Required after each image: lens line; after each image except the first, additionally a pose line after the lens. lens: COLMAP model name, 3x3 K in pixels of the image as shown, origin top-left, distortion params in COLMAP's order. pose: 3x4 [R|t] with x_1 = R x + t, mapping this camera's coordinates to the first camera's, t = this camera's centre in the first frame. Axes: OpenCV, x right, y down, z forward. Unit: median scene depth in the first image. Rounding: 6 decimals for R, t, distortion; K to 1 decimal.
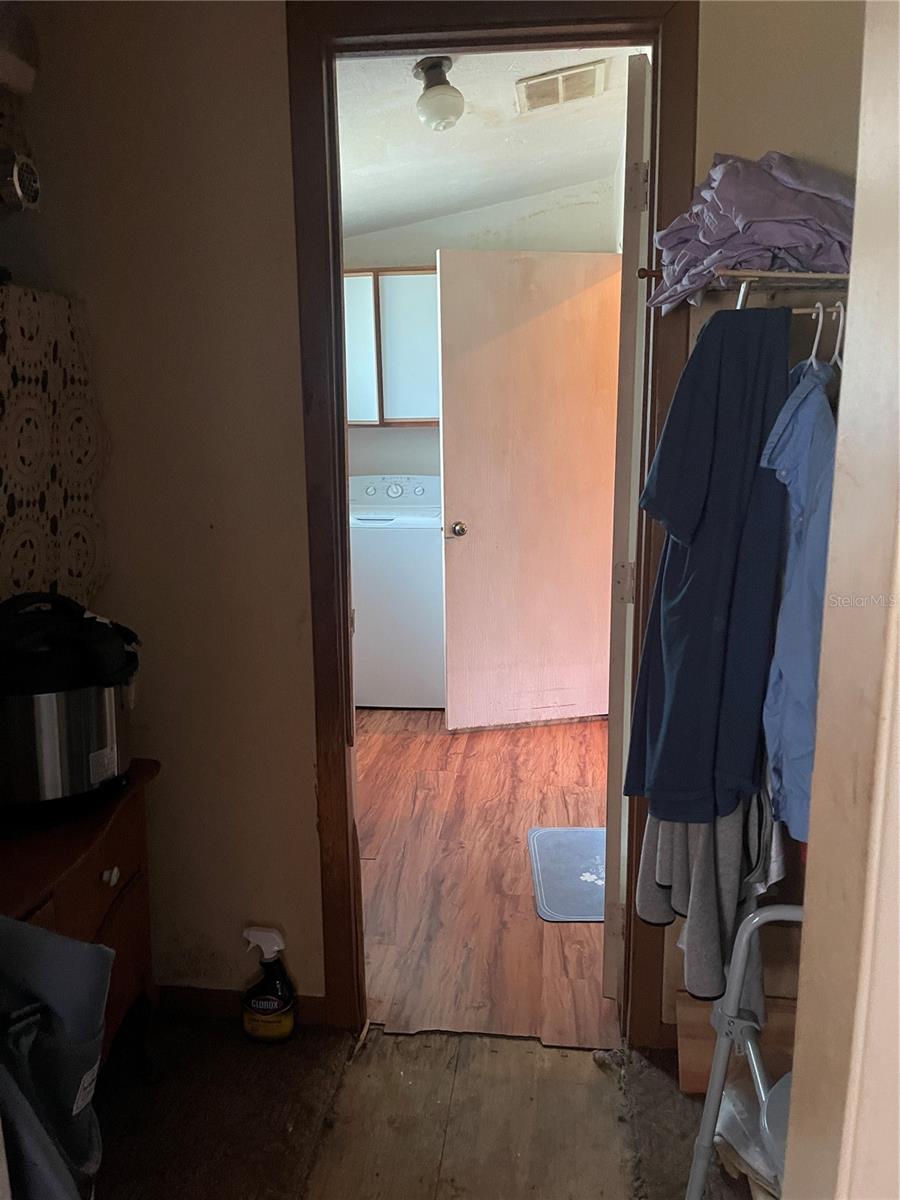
lens RADIAL K [[880.9, 0, 451.7], [0, 880.9, 604.9], [0, 0, 1]] dist [0.002482, -0.008406]
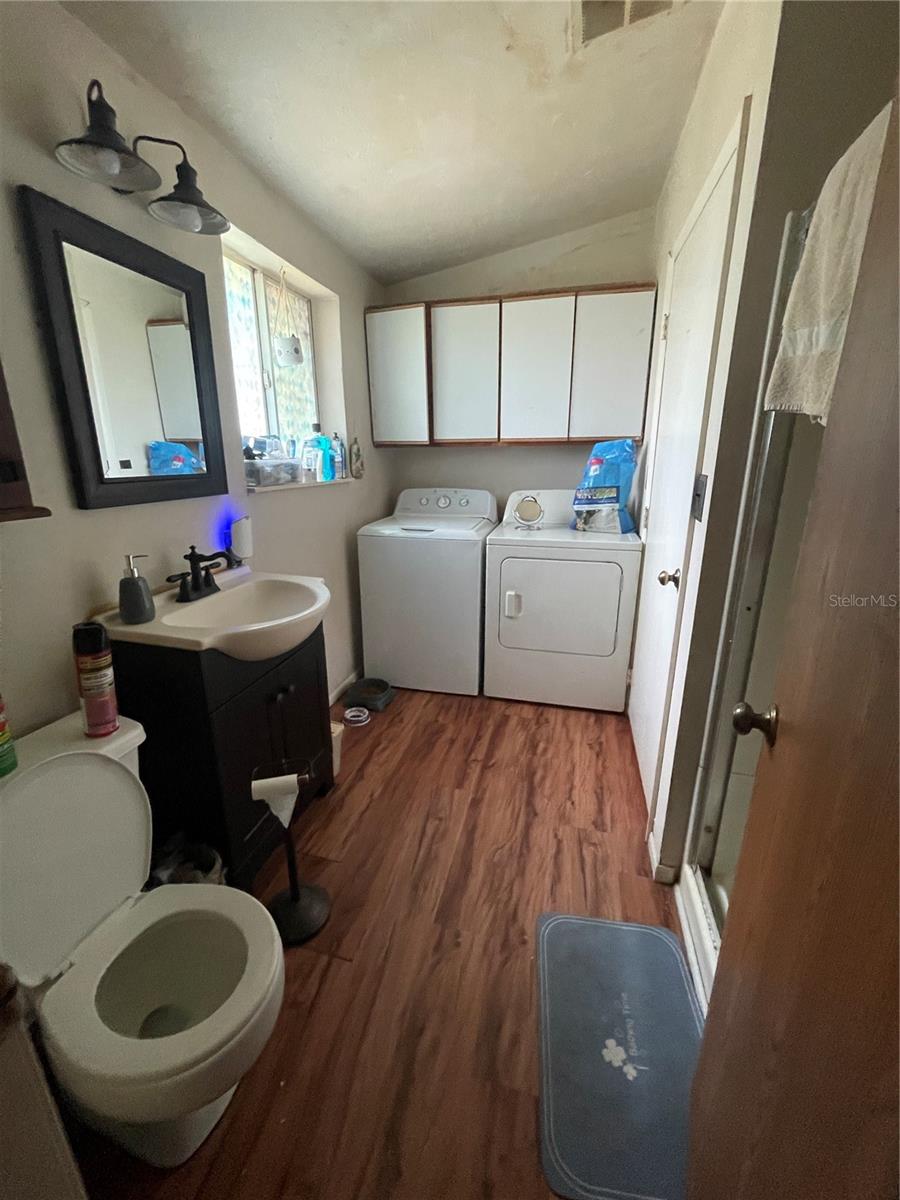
lens RADIAL K [[487.6, 0, 445.9], [0, 487.6, 587.8], [0, 0, 1]] dist [-0.003519, 0.000154]
pose [[0.990438, 0.042946, -0.131100, 0.040676], [-0.032818, 0.996377, 0.078459, -0.091741], [0.133995, -0.073406, 0.988260, 0.480209]]
